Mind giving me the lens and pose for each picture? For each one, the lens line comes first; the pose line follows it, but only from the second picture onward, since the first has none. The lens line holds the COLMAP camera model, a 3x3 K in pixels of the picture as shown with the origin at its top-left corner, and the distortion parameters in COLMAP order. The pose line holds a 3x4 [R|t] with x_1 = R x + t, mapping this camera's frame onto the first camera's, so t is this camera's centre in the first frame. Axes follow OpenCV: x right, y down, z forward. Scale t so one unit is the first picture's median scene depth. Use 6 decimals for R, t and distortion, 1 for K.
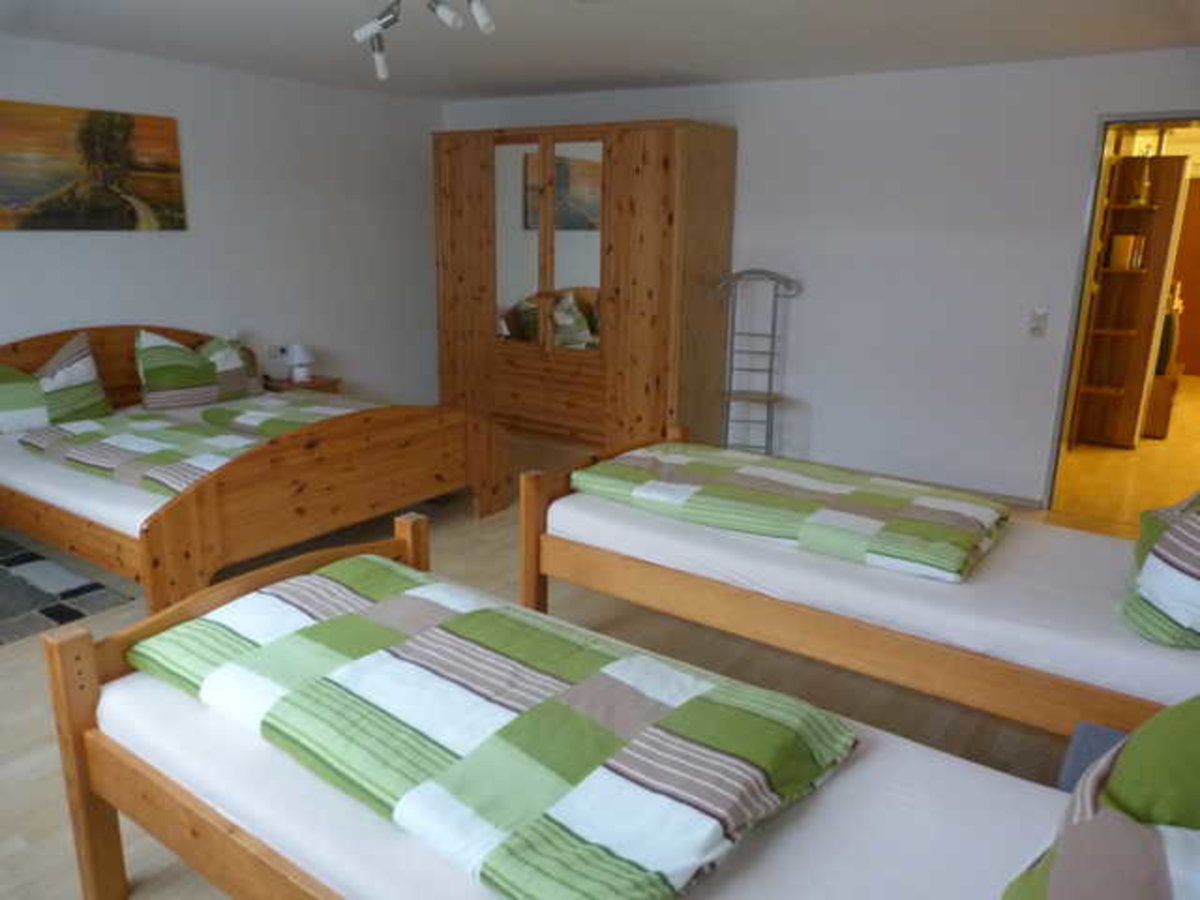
lens RADIAL K [[907.1, 0, 600.0], [0, 907.1, 450.0], [0, 0, 1]] dist [-0.023227, 0.007676]
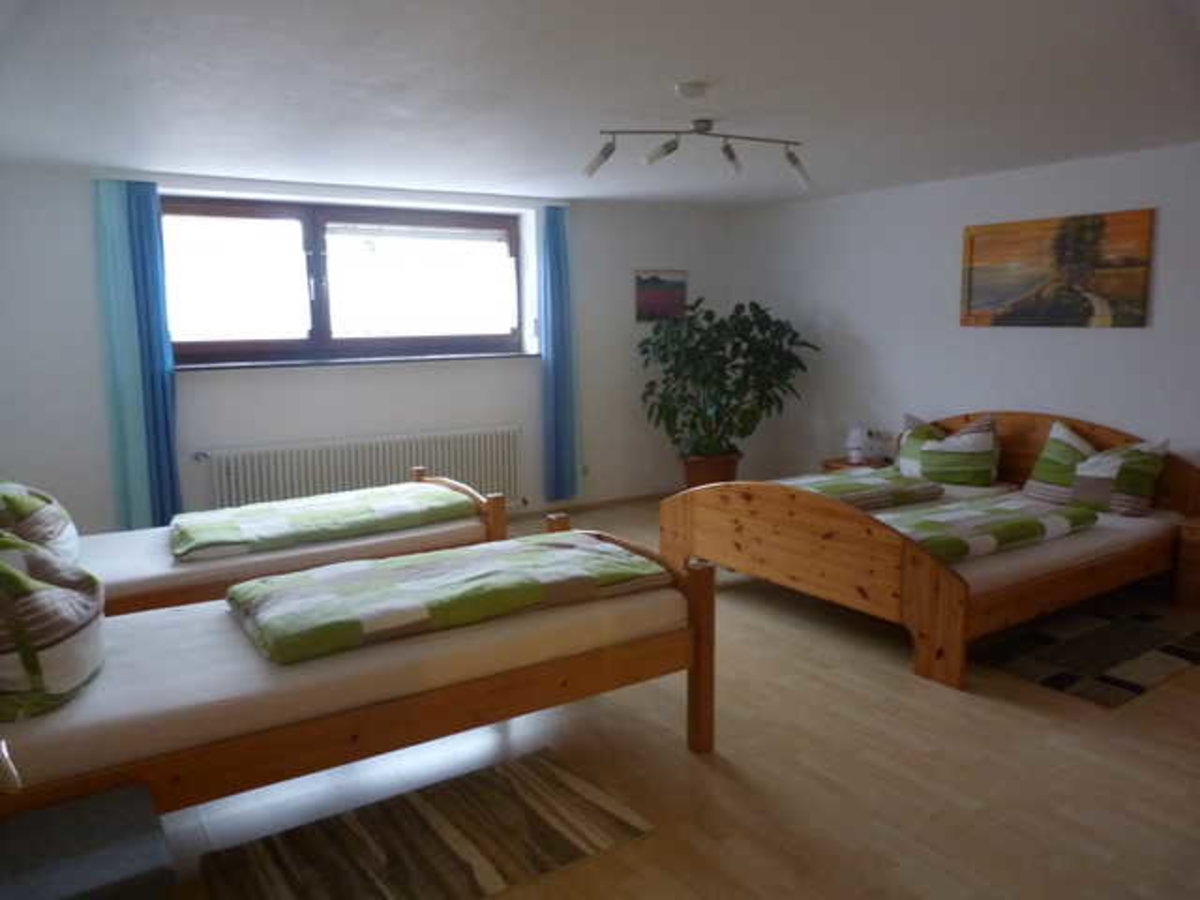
lens RADIAL K [[907.1, 0, 600.0], [0, 907.1, 450.0], [0, 0, 1]] dist [-0.023227, 0.007676]
pose [[-0.371169, 0.117902, -0.921050, 0.645597], [-0.226112, 0.950573, 0.212801, -0.207941], [0.900615, 0.287245, -0.326164, 0.893729]]
